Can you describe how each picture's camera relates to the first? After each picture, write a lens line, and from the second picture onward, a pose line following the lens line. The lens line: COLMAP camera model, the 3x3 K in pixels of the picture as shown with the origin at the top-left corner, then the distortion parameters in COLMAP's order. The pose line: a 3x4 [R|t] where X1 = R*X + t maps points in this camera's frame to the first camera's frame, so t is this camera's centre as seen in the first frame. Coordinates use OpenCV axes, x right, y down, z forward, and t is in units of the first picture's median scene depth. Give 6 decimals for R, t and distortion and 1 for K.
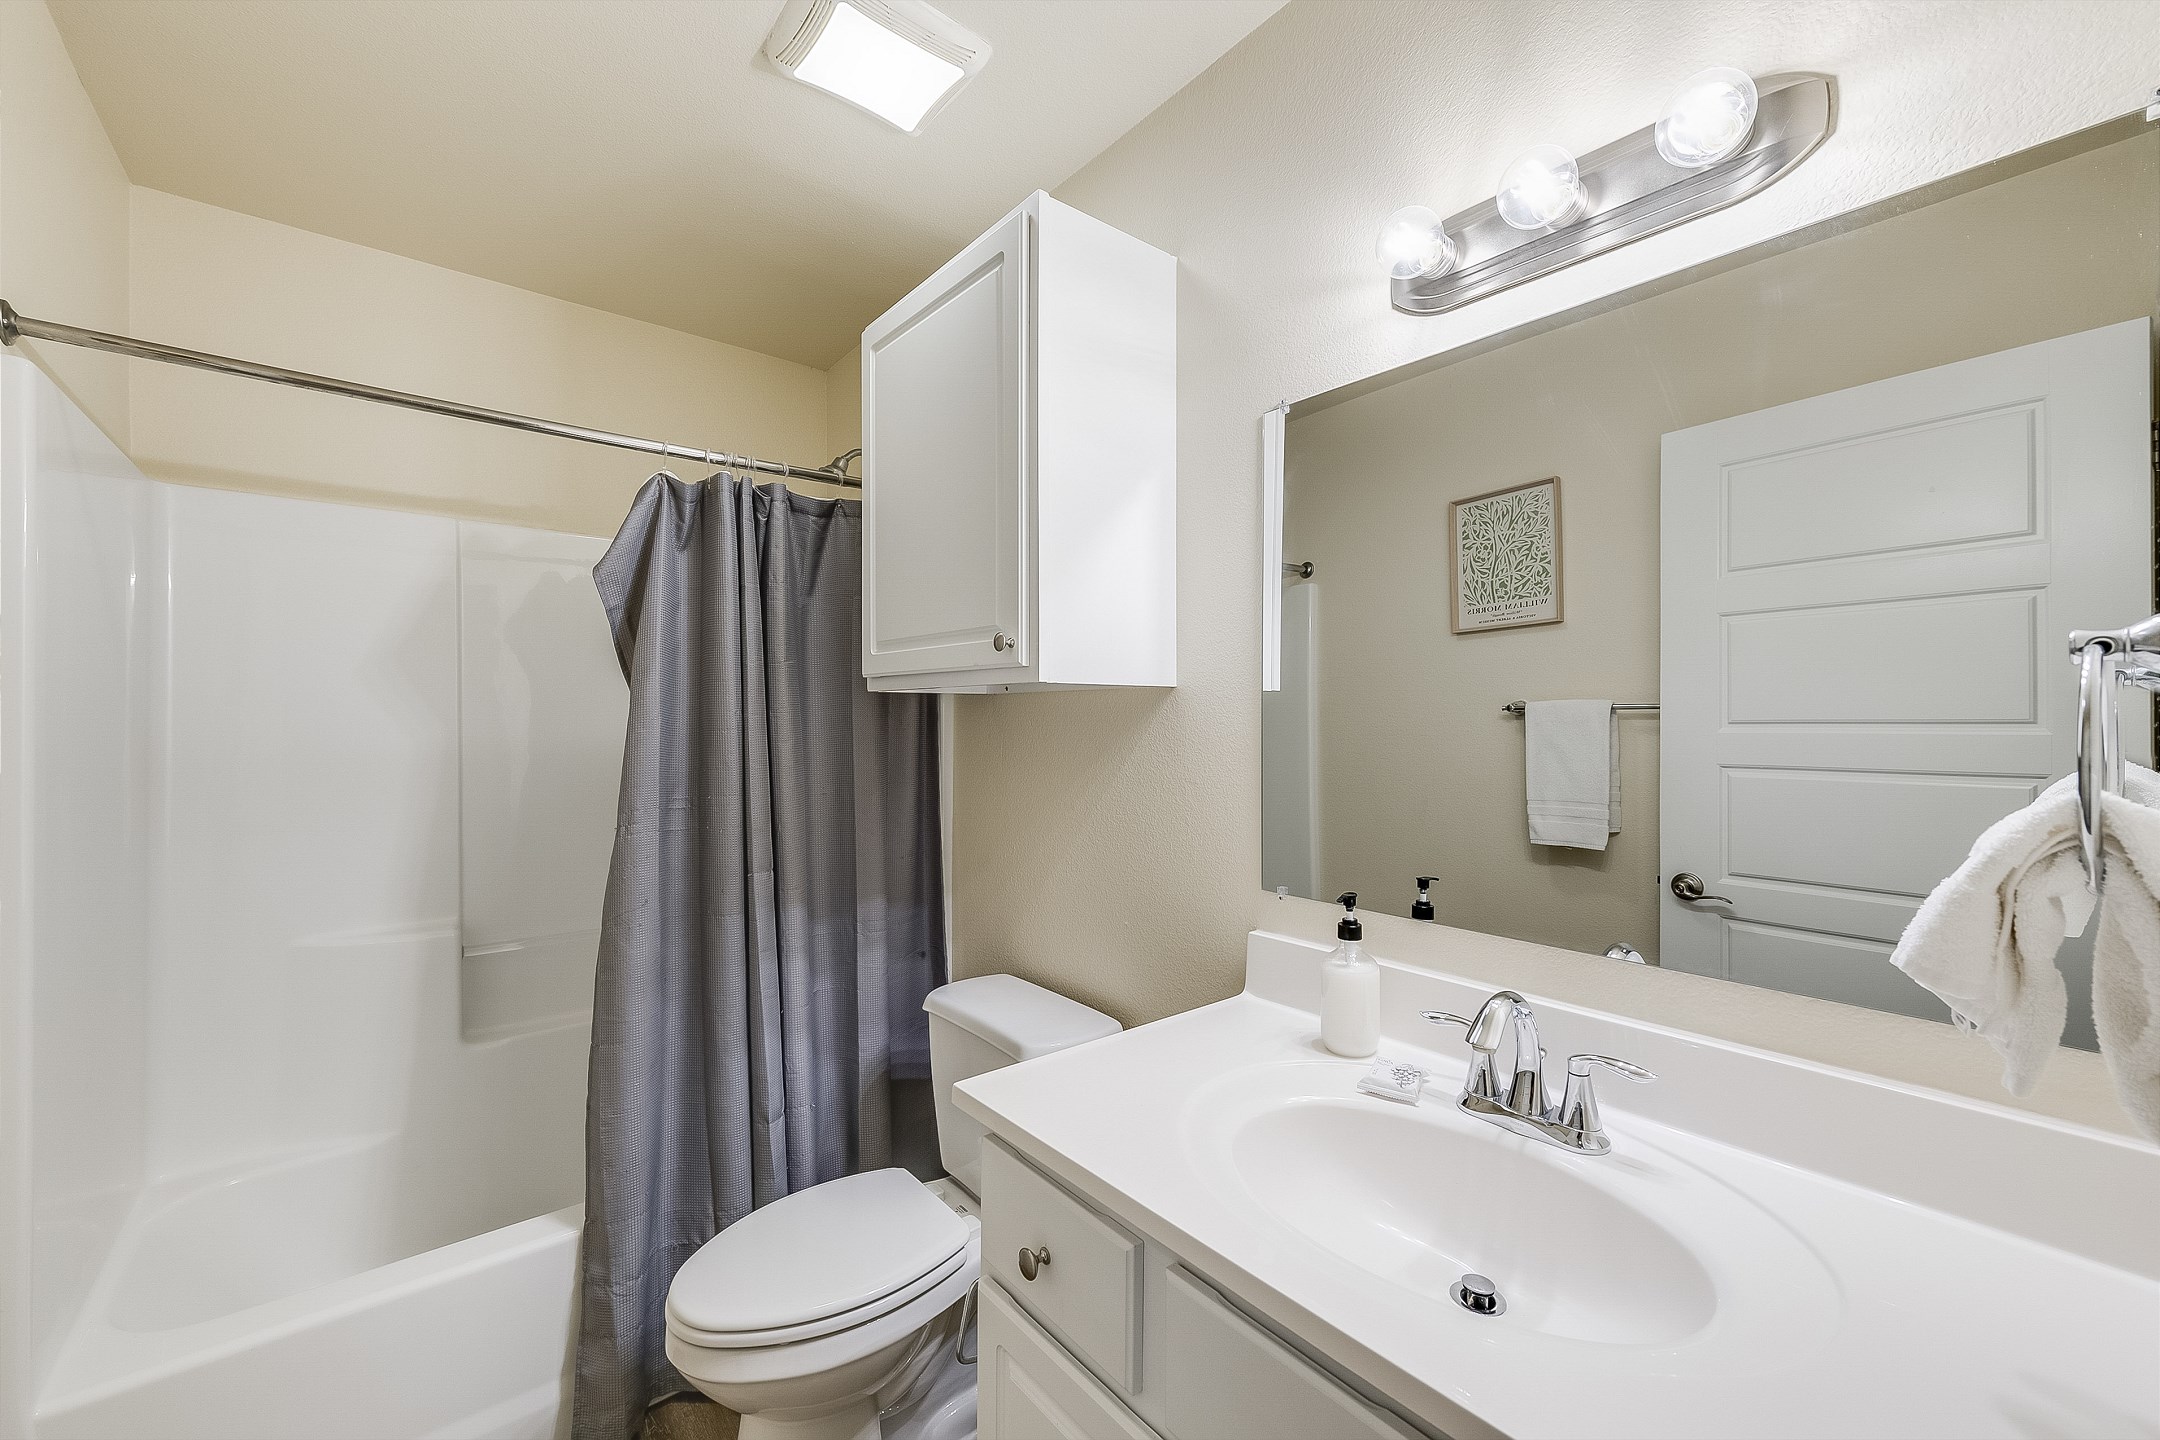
lens RADIAL K [[859.7, 0, 1080.0], [0, 859.7, 720.0], [0, 0, 1]] dist [-0.001945, -0.000412]
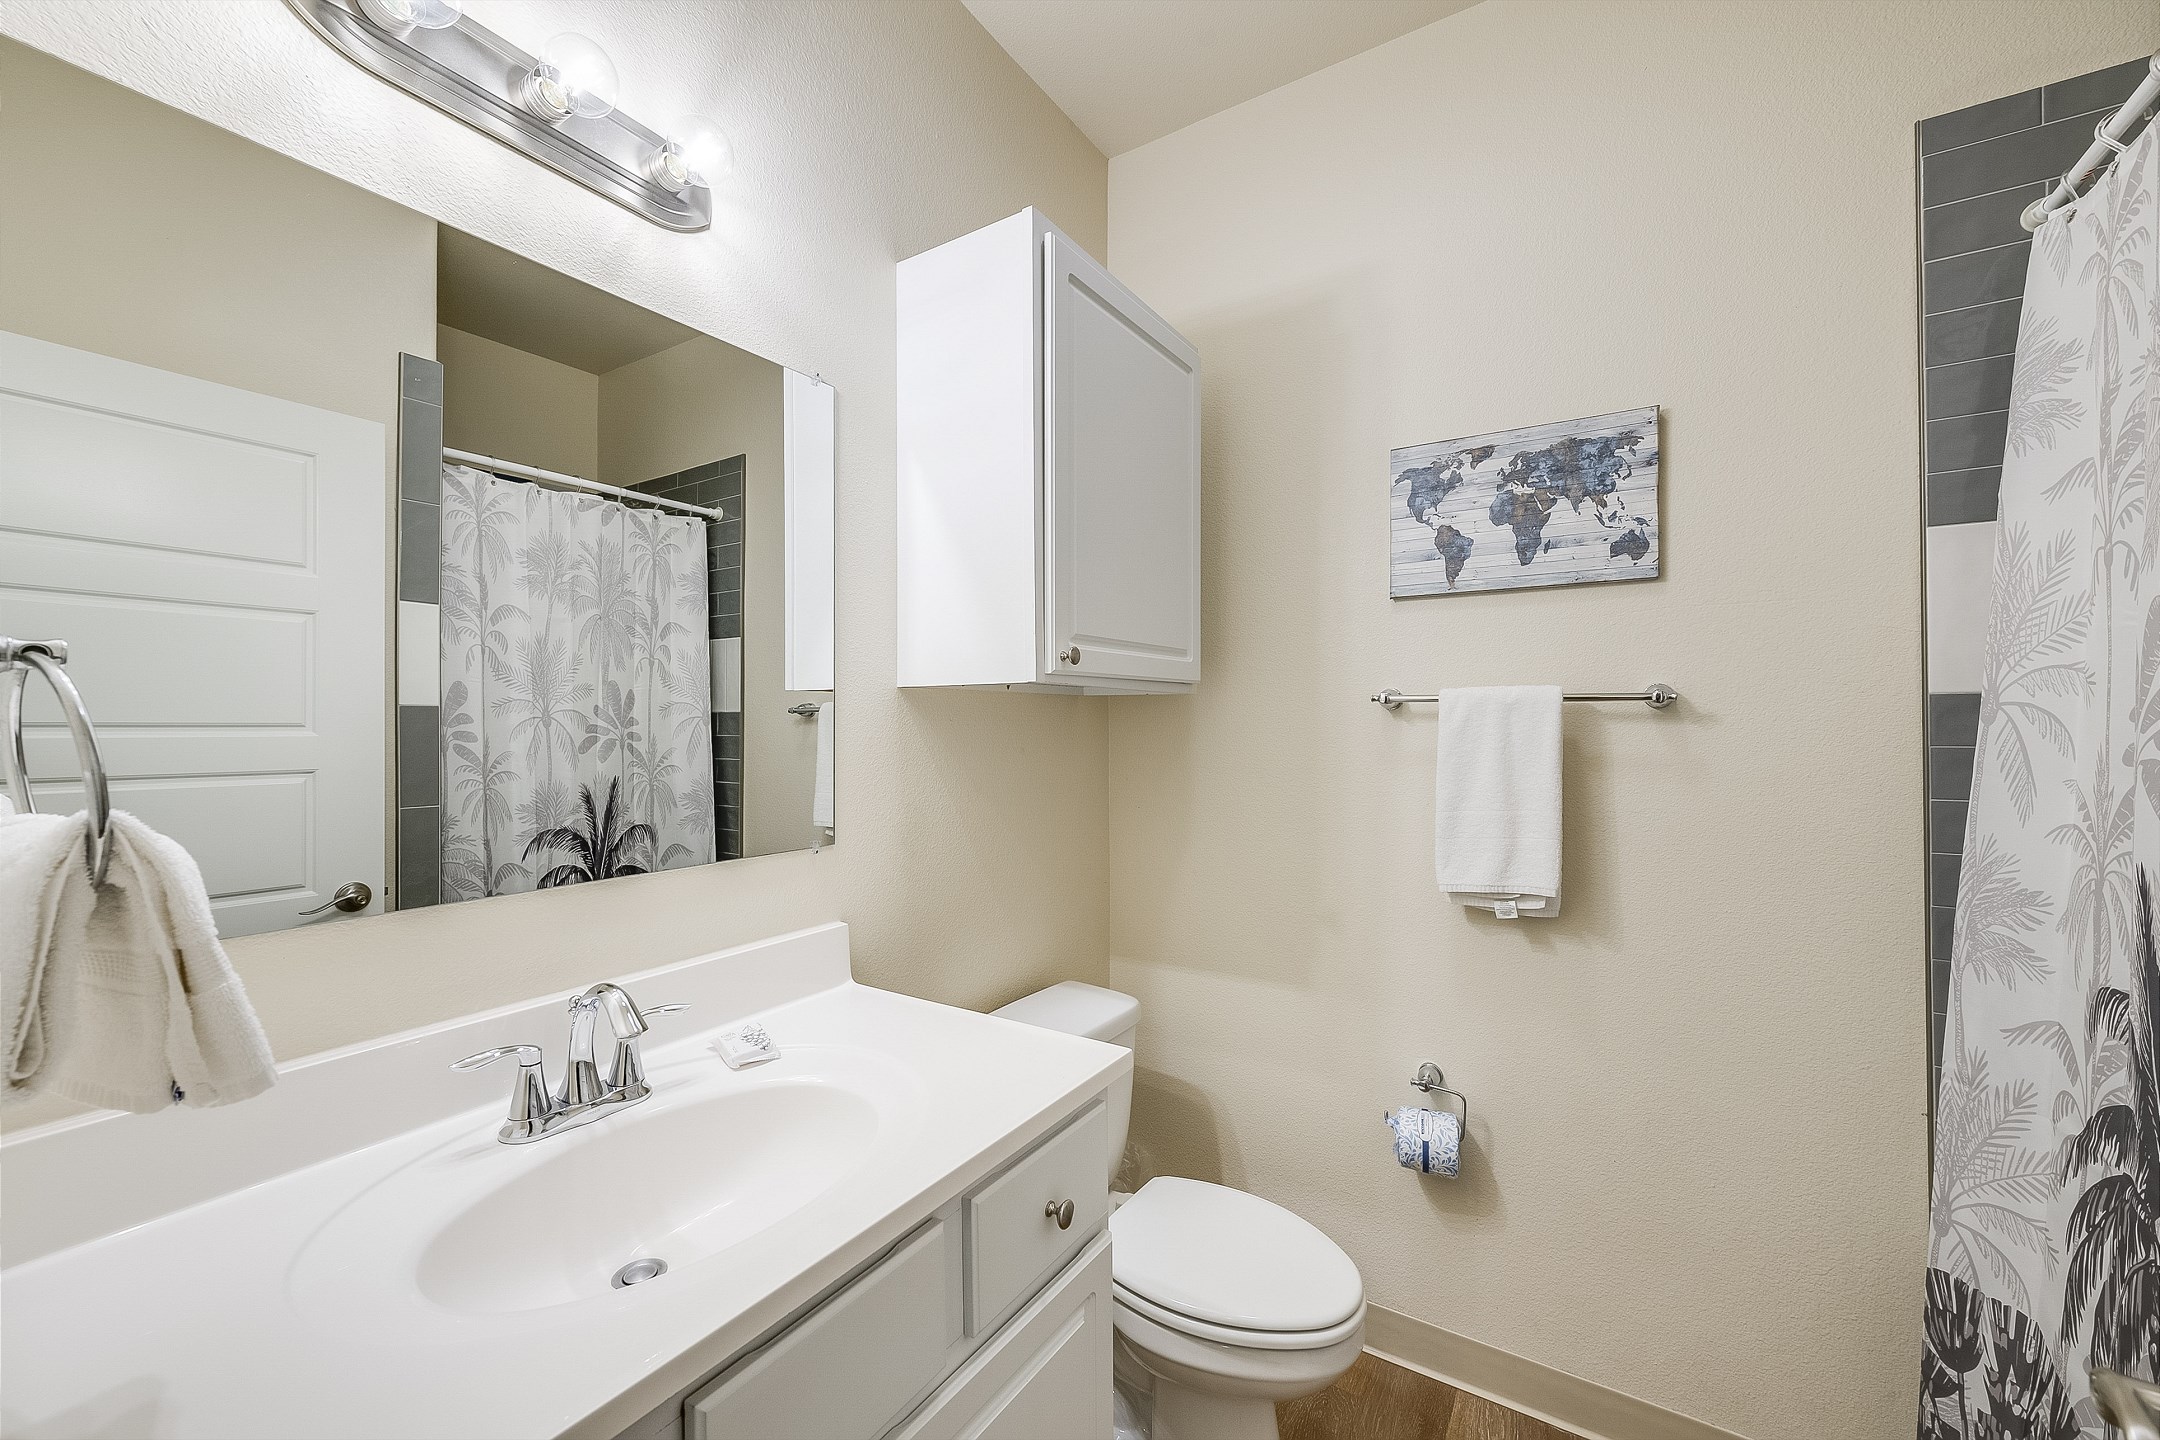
lens RADIAL K [[859.7, 0, 1080.0], [0, 859.7, 720.0], [0, 0, 1]] dist [-0.001945, -0.000412]
pose [[-0.314815, 0.002713, 0.949149, -0.660745], [0.002988, 0.999994, -0.001867, 0.004633], [-0.949148, 0.002249, -0.314821, 0.779613]]
